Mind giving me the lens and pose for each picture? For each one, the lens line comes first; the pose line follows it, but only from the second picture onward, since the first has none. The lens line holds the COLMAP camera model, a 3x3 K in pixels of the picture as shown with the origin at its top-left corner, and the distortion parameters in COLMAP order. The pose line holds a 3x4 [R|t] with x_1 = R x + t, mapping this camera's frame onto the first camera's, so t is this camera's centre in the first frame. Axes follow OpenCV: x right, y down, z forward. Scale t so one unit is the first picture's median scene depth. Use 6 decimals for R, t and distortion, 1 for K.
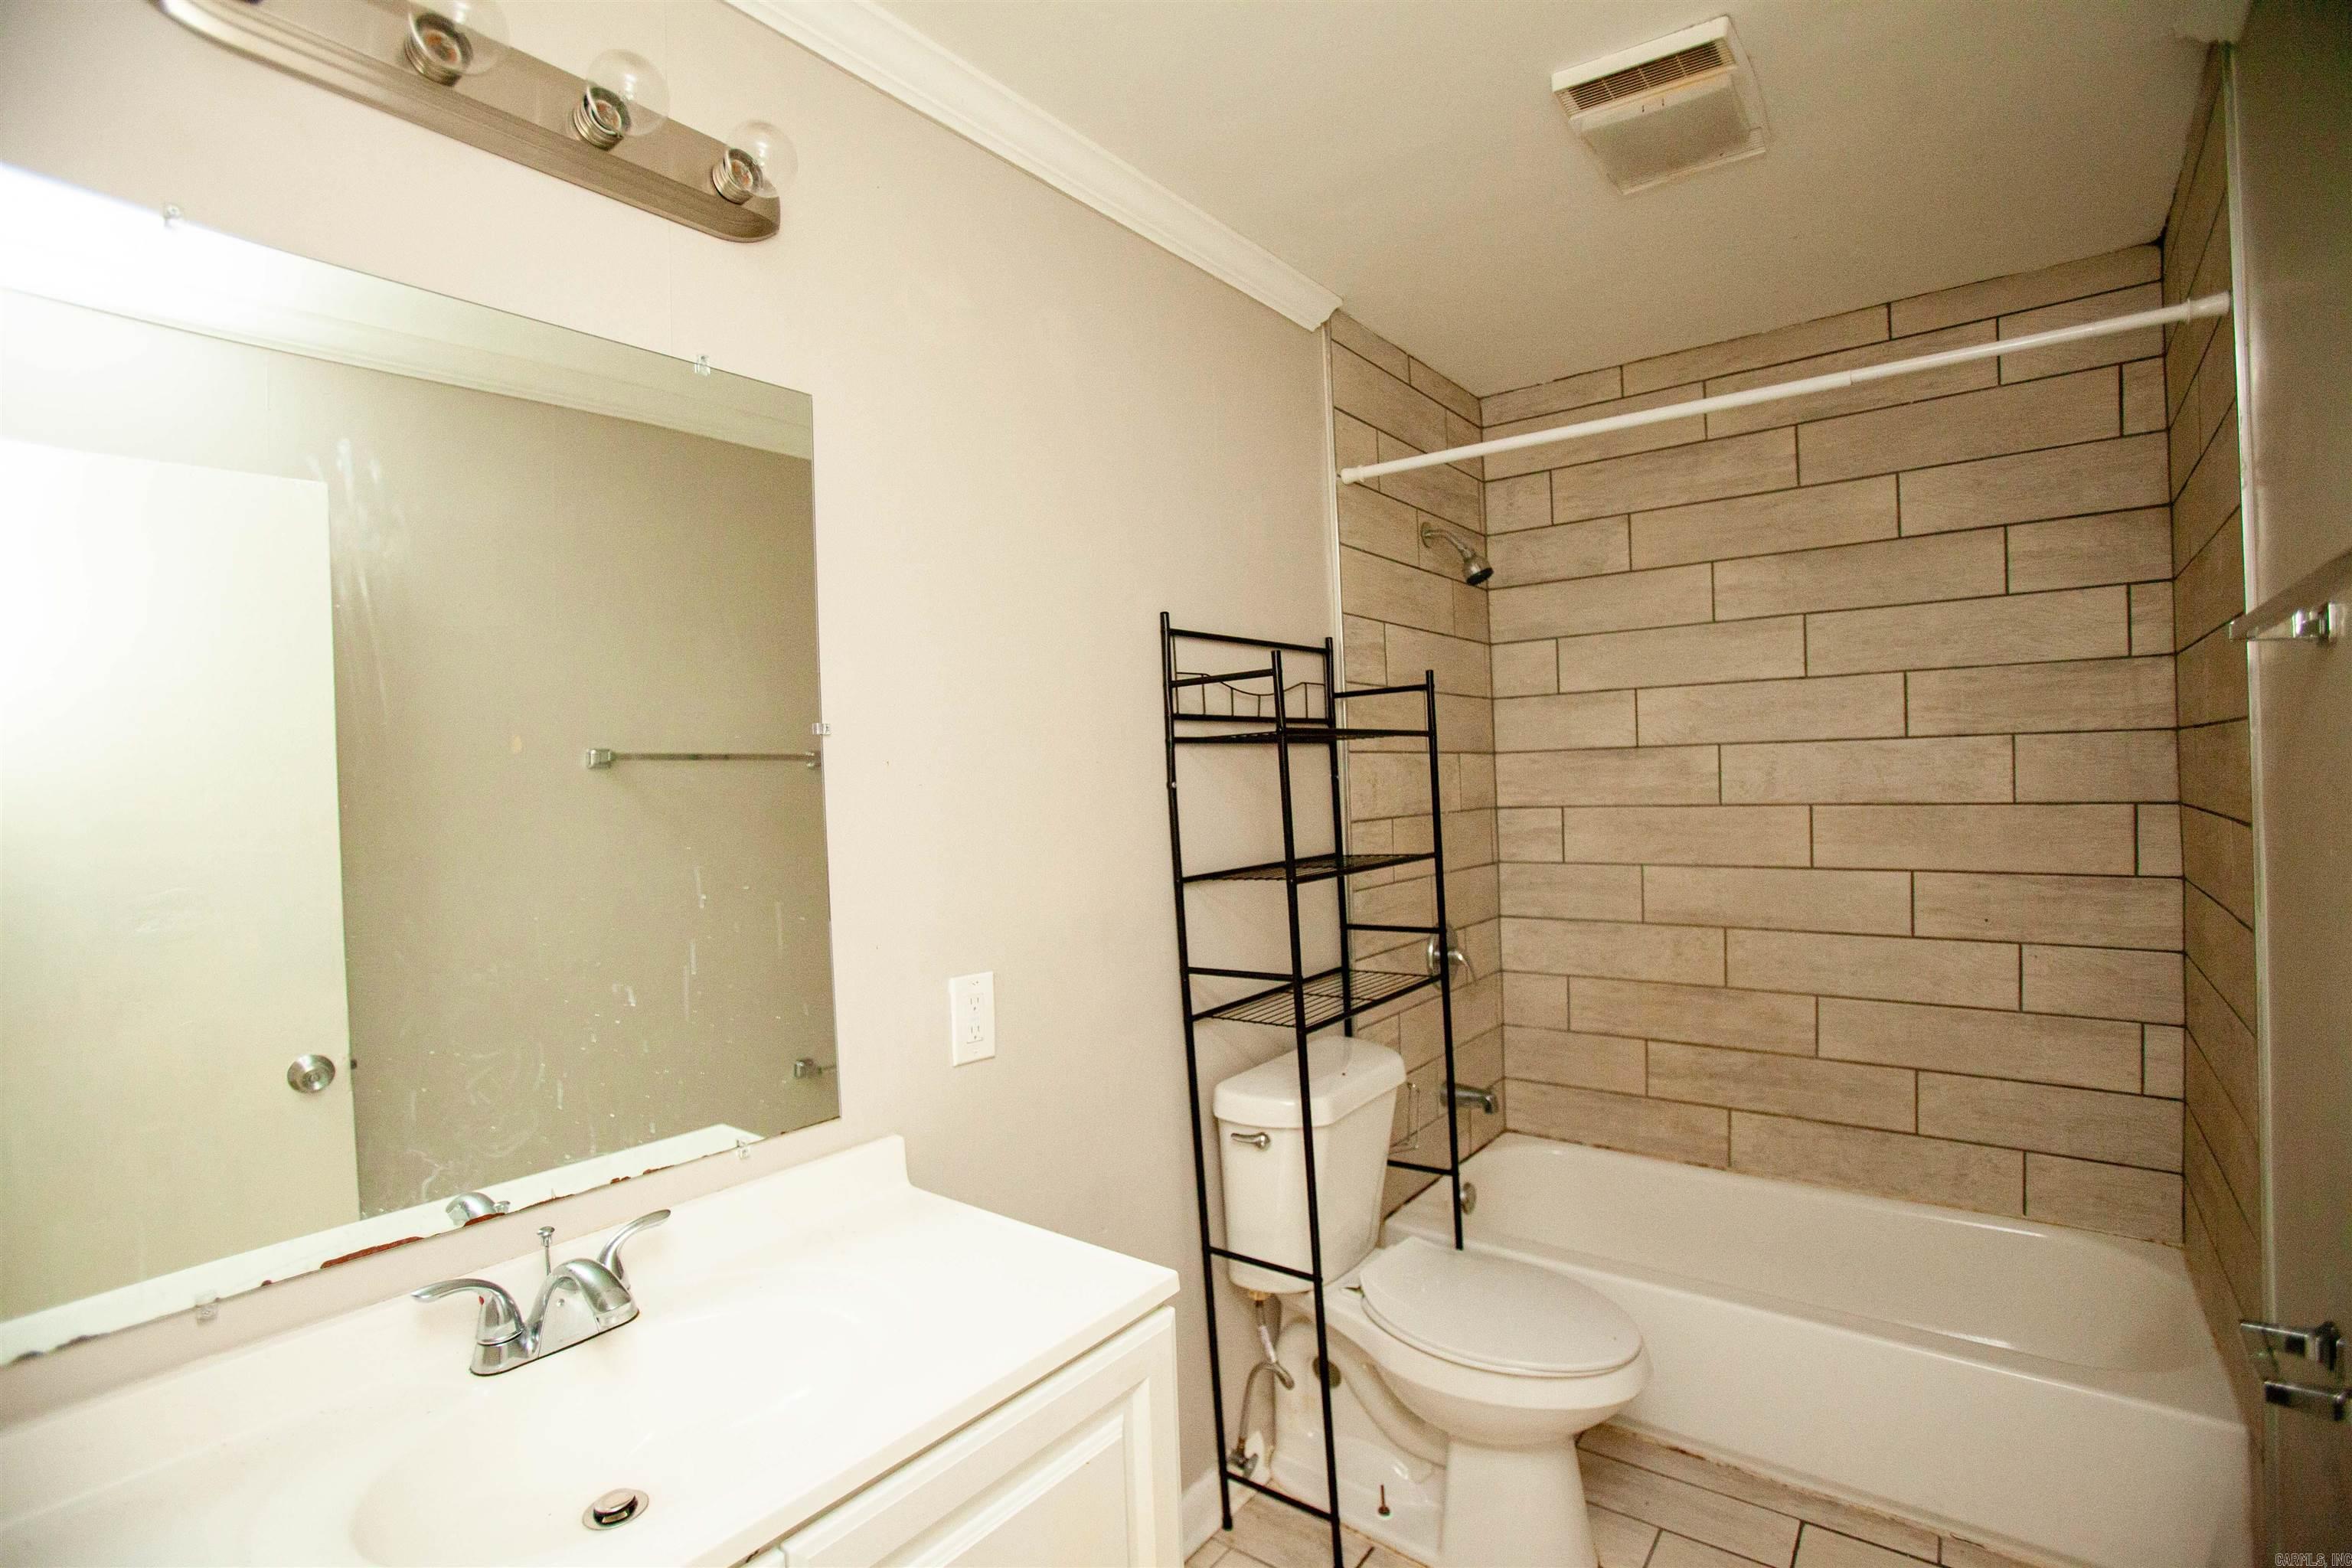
lens RADIAL K [[1094.2, 0, 1161.8], [0, 1094.2, 790.5], [0, 0, 1]] dist [-0.079721, 0.037483]
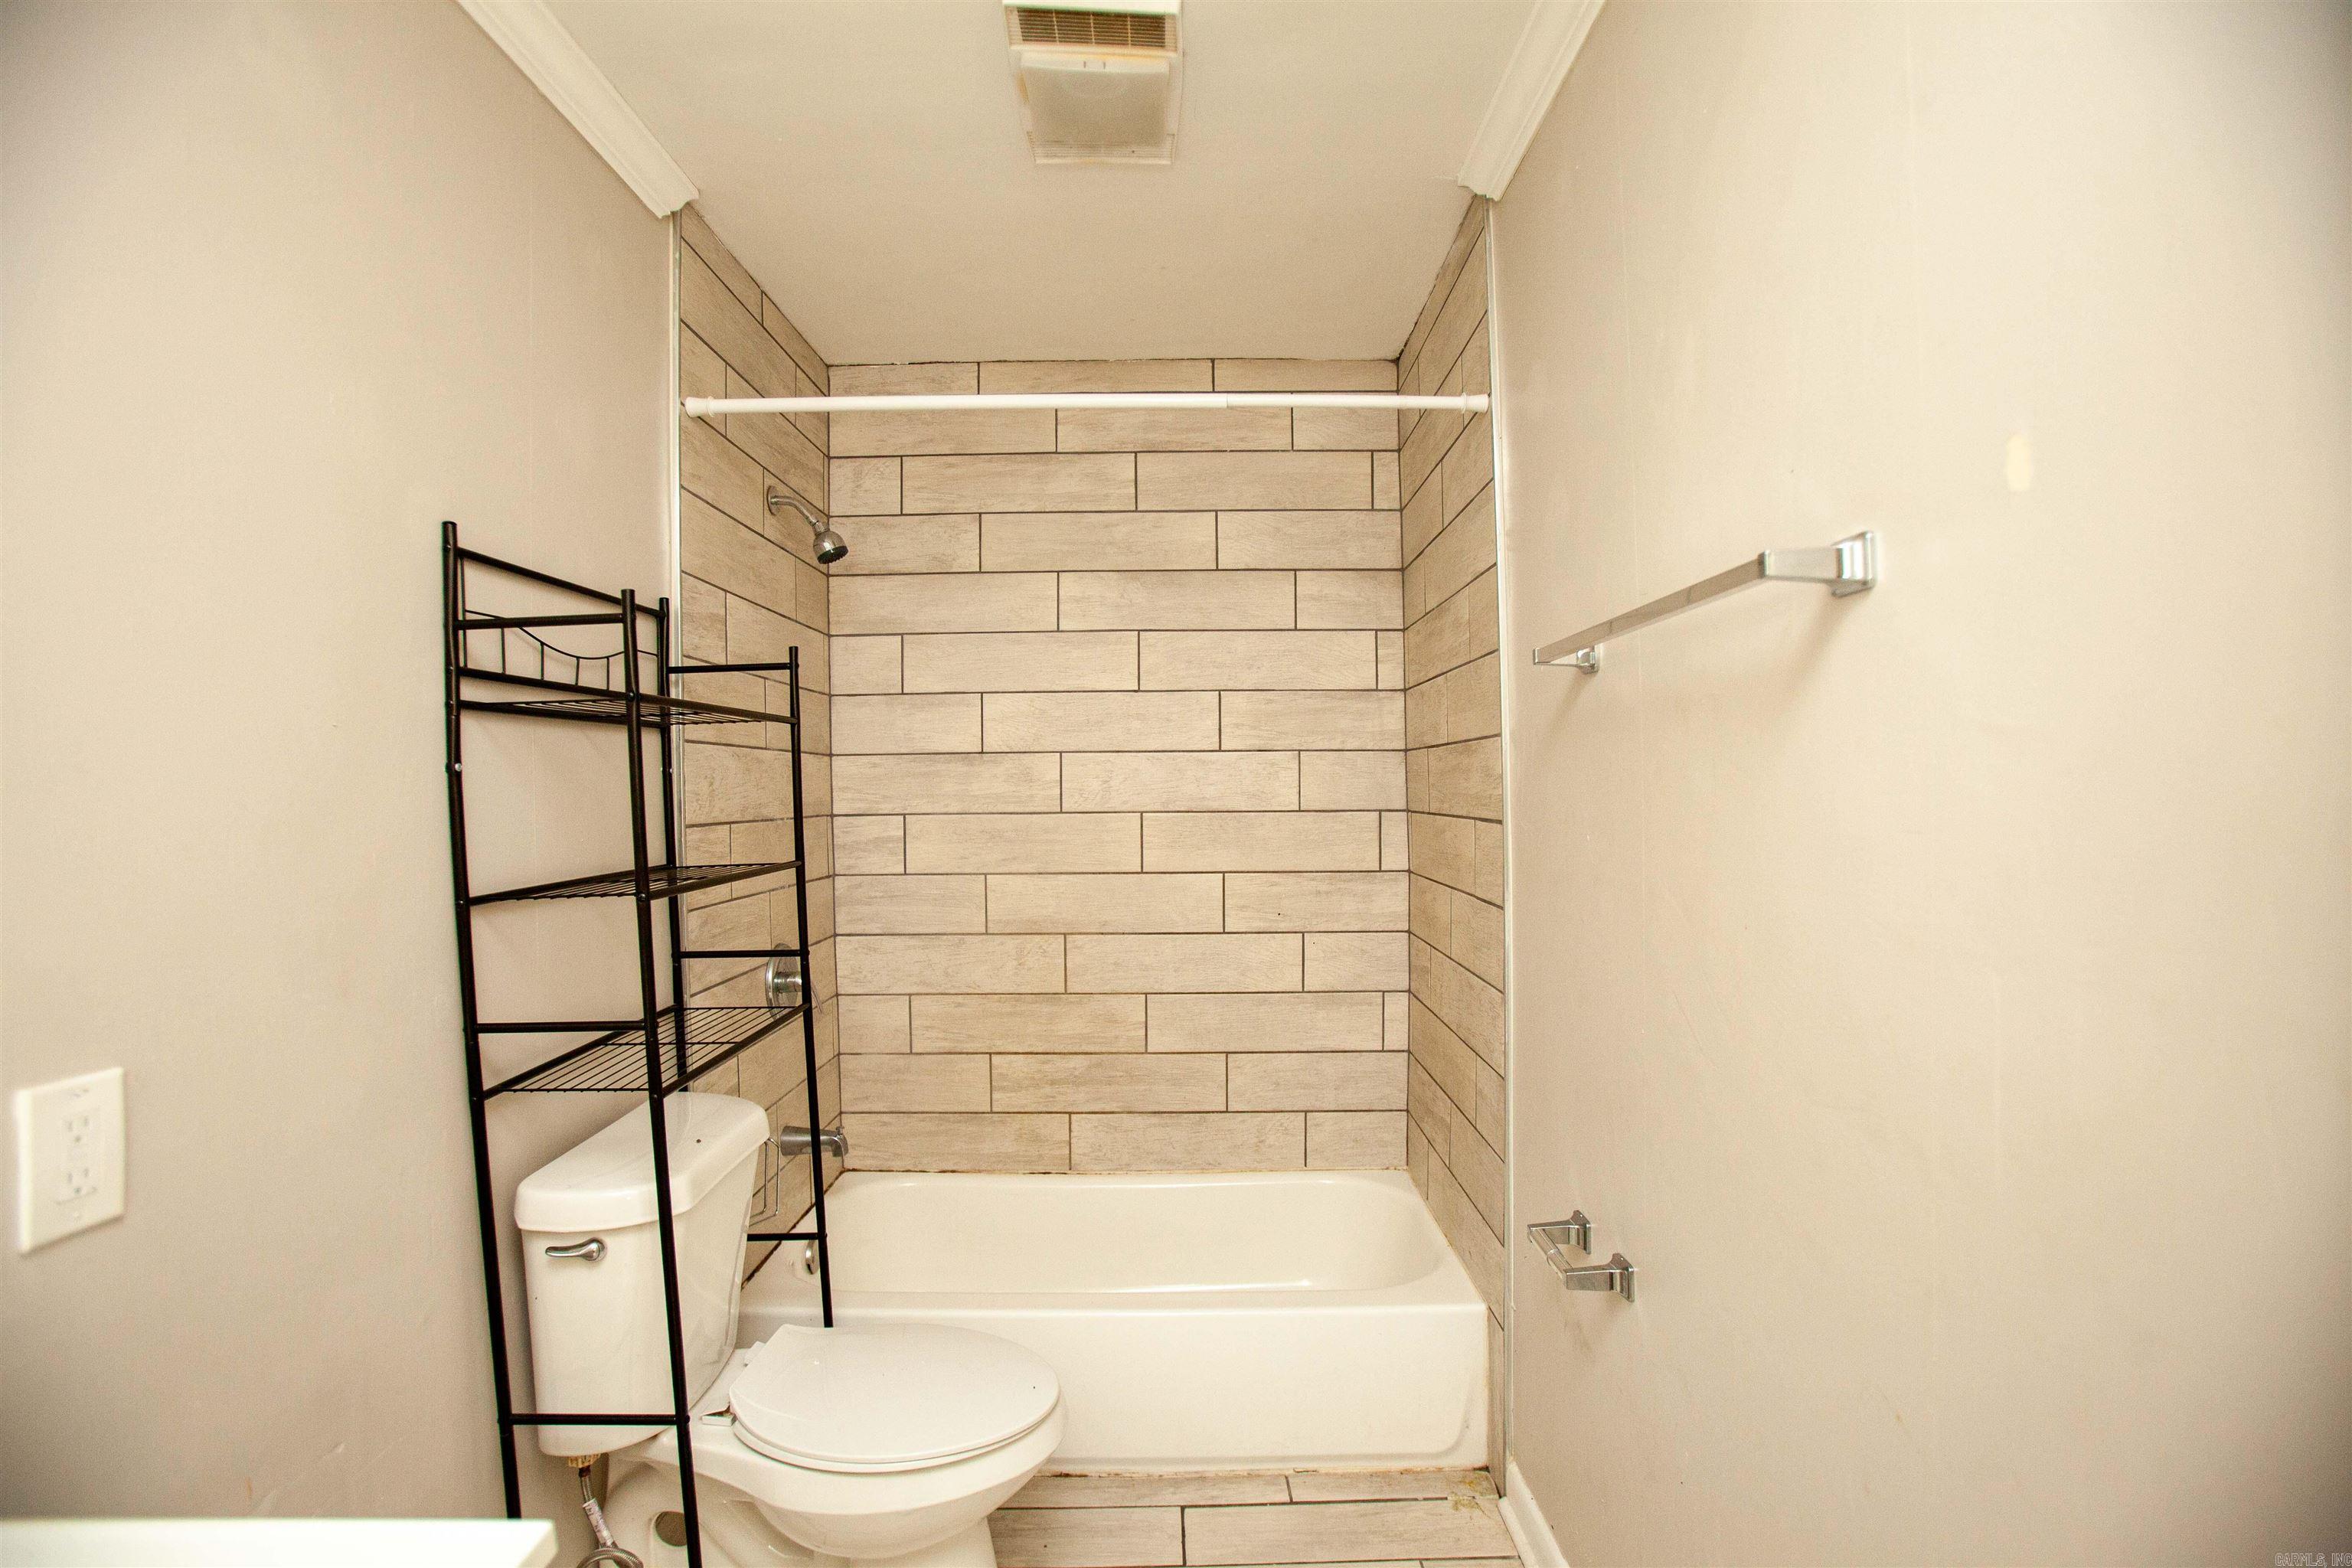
lens RADIAL K [[1094.2, 0, 1161.8], [0, 1094.2, 790.5], [0, 0, 1]] dist [-0.079721, 0.037483]
pose [[0.789297, 0.020138, 0.613681, -0.044161], [-0.007149, 0.999696, -0.023611, 0.019737], [-0.613970, 0.014249, 0.789201, 0.154864]]
